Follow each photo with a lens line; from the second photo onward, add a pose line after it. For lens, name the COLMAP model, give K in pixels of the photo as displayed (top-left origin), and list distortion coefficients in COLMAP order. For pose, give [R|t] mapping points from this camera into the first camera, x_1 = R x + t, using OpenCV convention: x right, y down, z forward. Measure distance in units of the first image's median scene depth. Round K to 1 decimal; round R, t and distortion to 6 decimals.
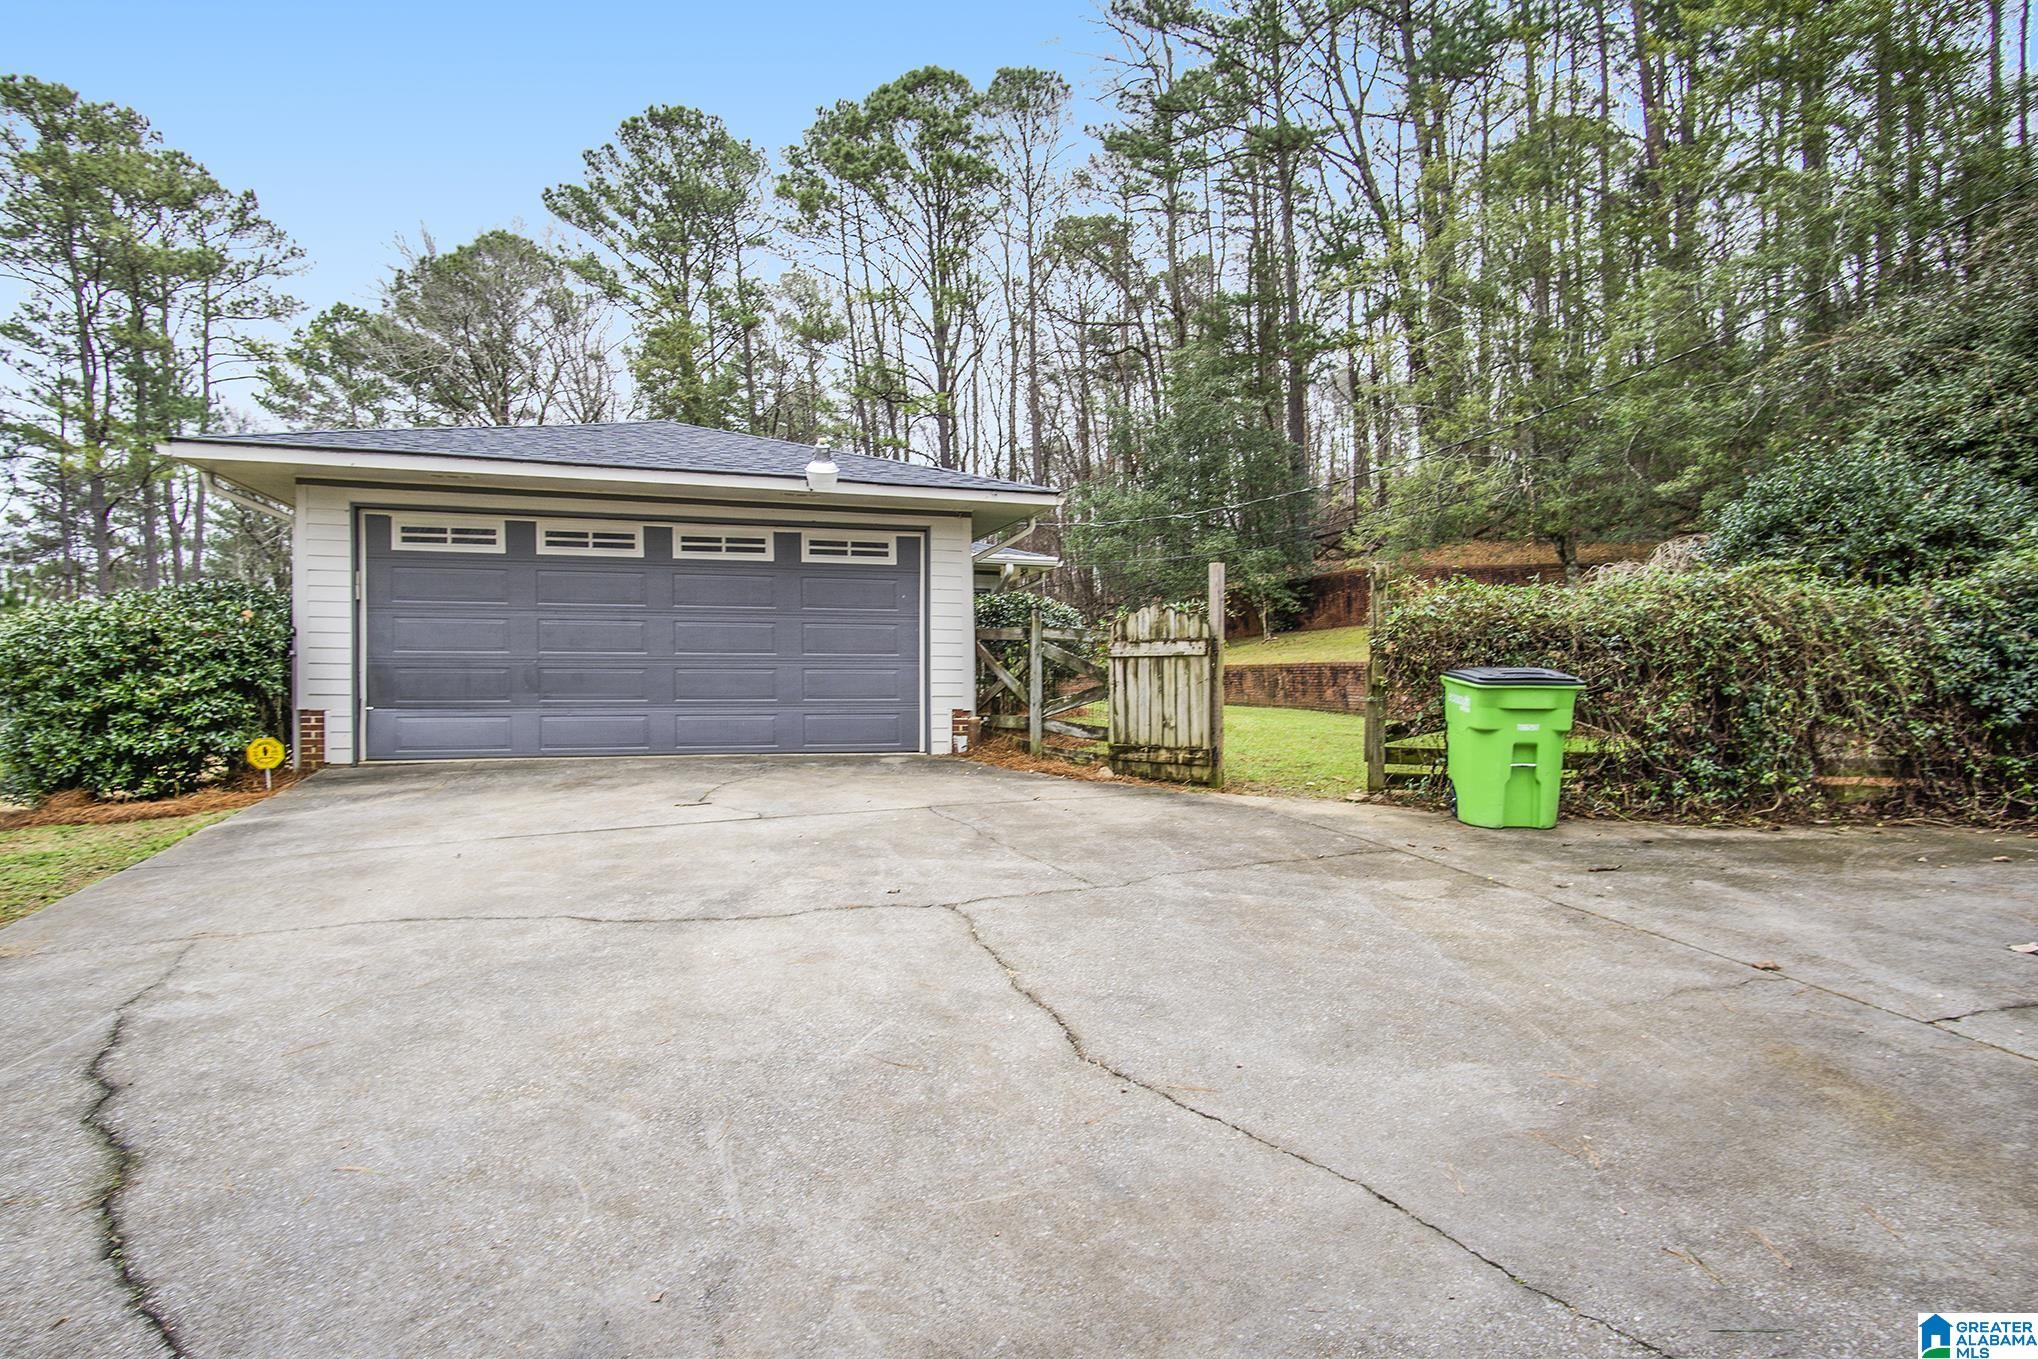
lens RADIAL K [[1119.3, 0, 1003.6], [0, 1119.3, 666.8], [0, 0, 1]] dist [-0.003812, 0.000004]
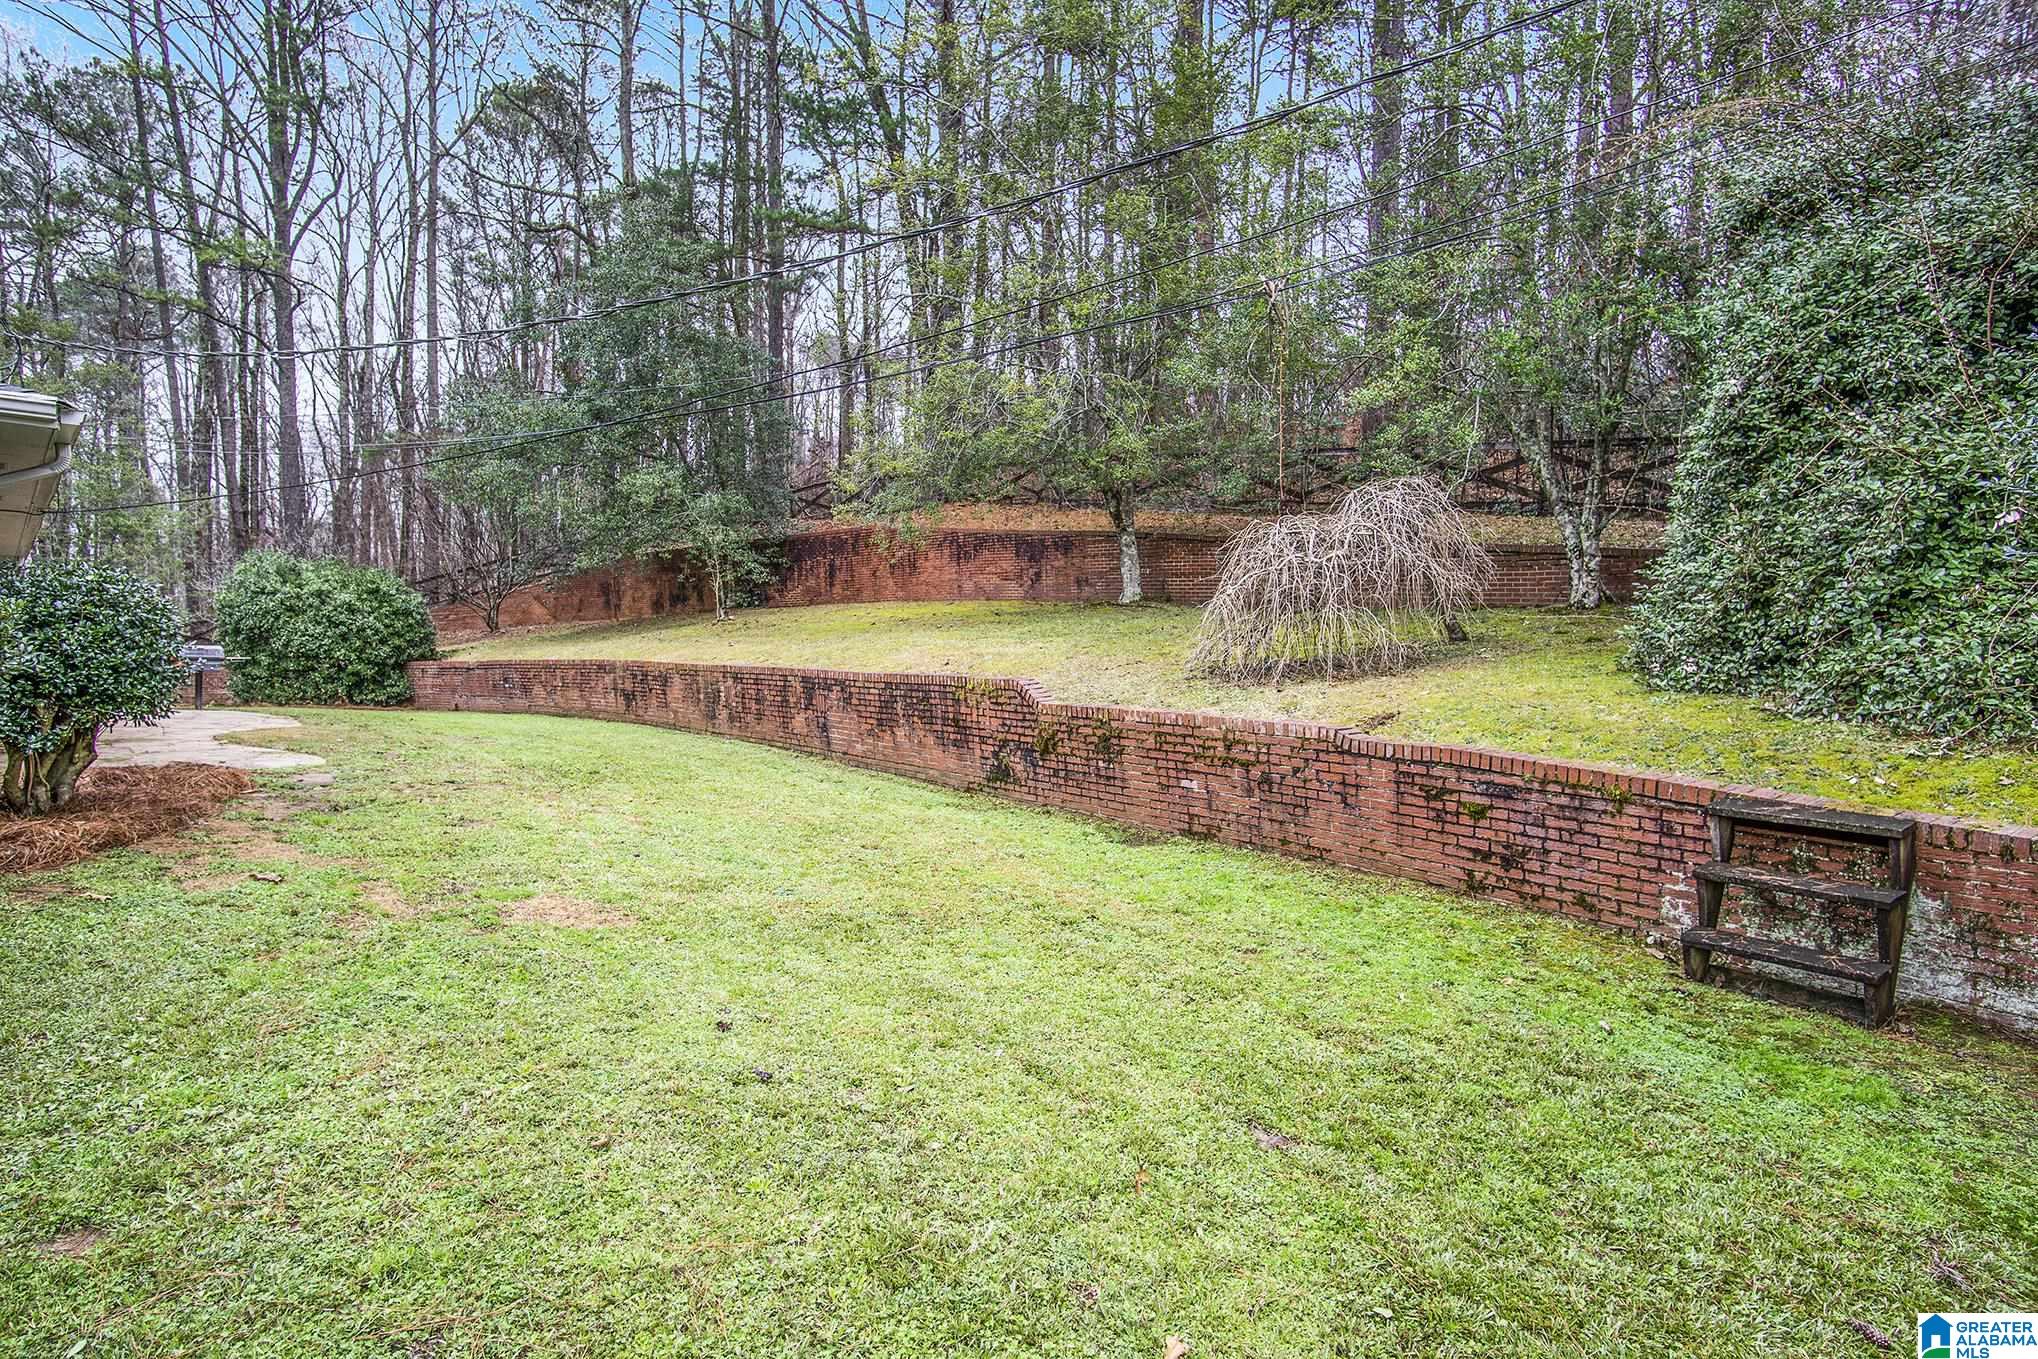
lens RADIAL K [[1119.3, 0, 1009.8], [0, 1119.3, 676.8], [0, 0, 1]] dist [-0.003812, 0.000004]
pose [[0.895124, 0.016173, 0.445525, 0.076152], [-0.032639, 0.999037, 0.029312, -0.013000], [-0.444622, -0.040780, 0.894790, 0.253929]]
